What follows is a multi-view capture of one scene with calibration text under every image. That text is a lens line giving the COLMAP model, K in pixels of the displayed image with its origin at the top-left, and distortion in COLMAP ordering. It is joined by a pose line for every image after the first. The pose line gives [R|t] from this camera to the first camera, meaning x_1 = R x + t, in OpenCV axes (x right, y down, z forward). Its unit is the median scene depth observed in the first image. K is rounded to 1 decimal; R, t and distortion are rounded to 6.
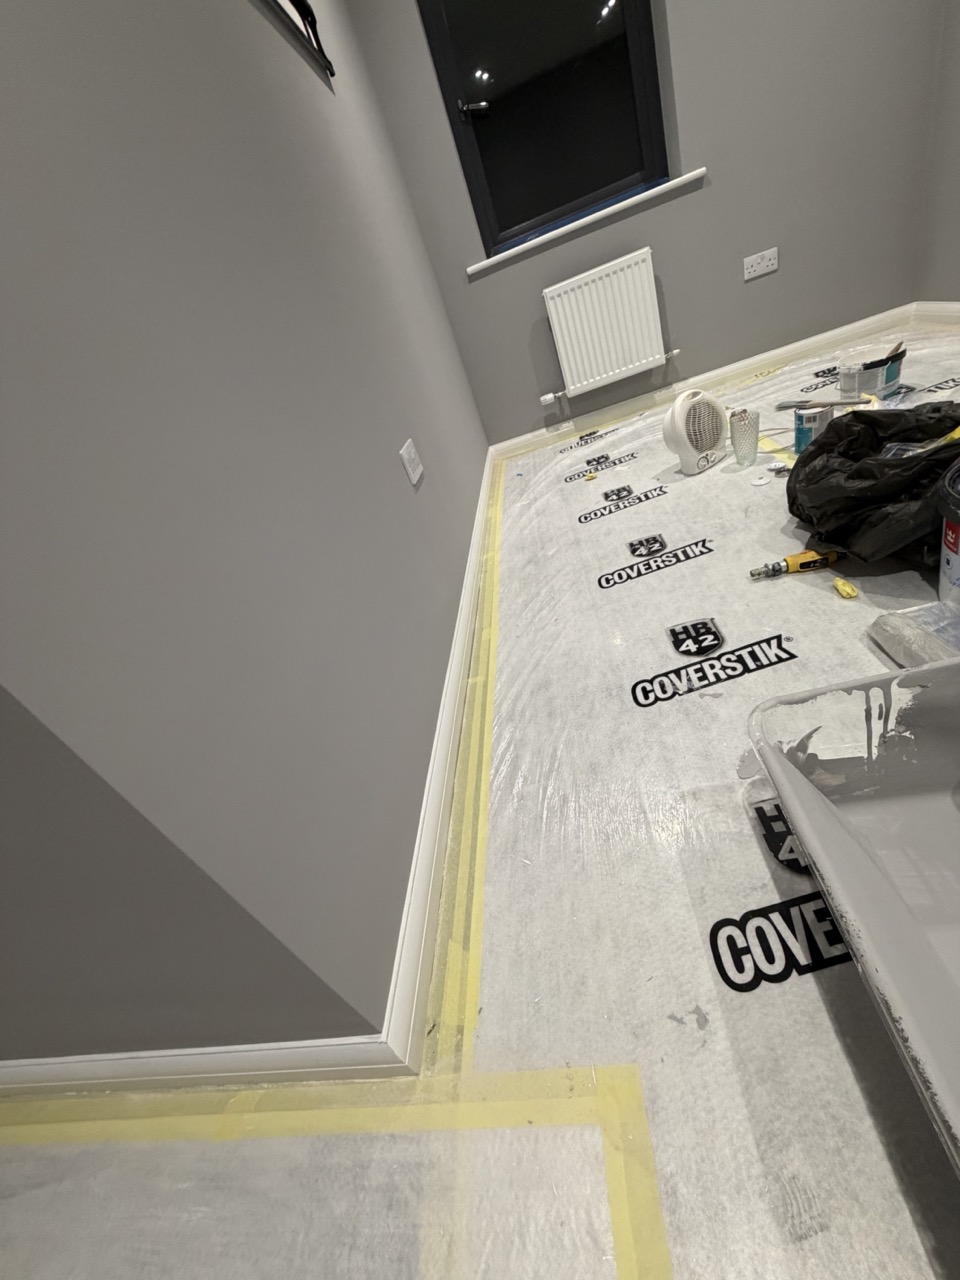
lens RADIAL K [[512.8, 0, 483.8], [0, 512.8, 636.4], [0, 0, 1]] dist [-0.001438, 0.001075]
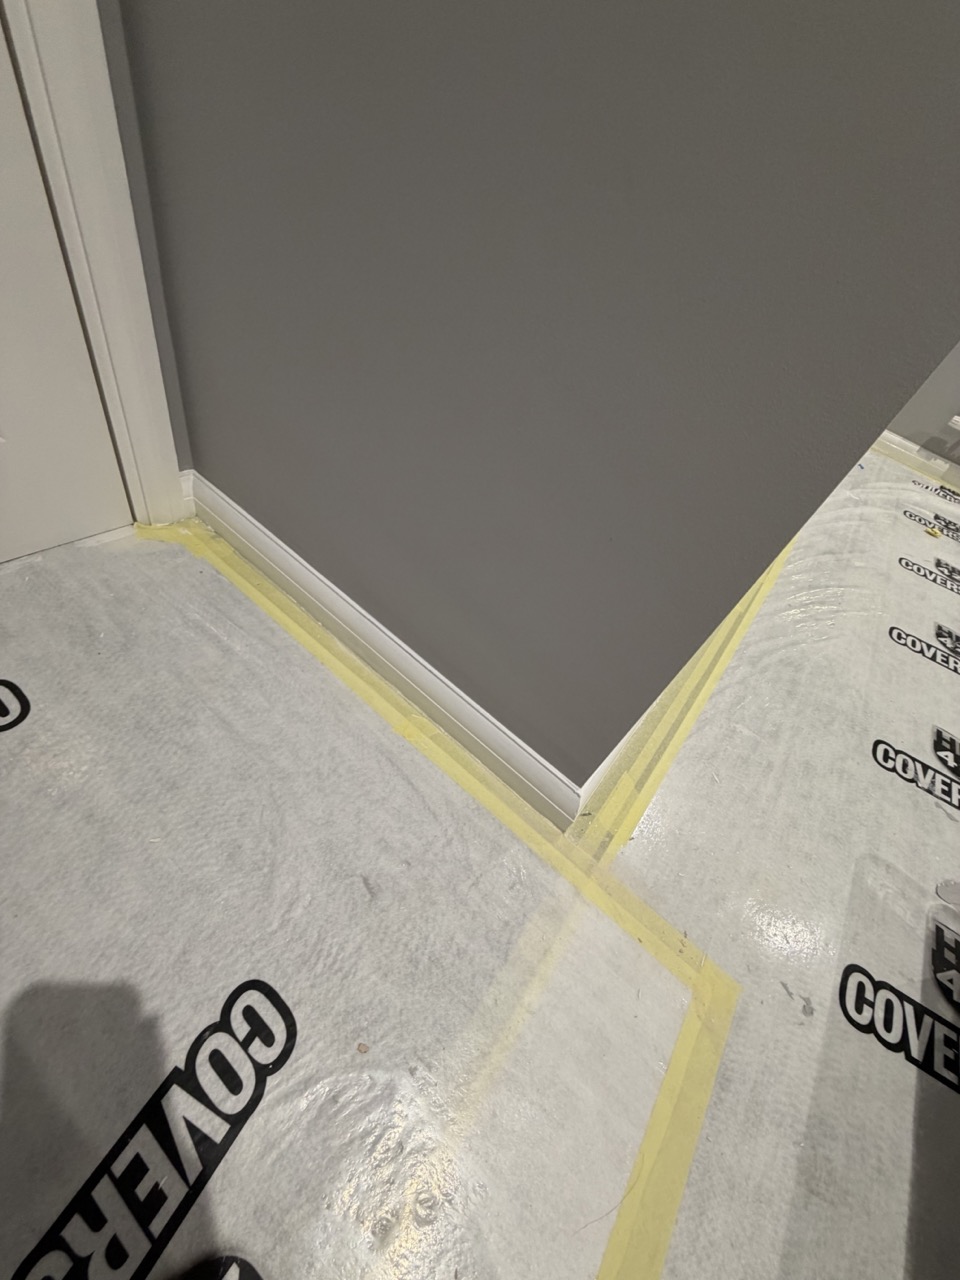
lens RADIAL K [[512.8, 0, 482.1], [0, 512.8, 638.7], [0, 0, 1]] dist [-0.001438, 0.001075]
pose [[0.667622, 0.744483, -0.005132, -0.333055], [-0.718029, 0.645690, 0.259845, 0.258812], [0.196764, -0.169793, 0.965637, -0.016103]]
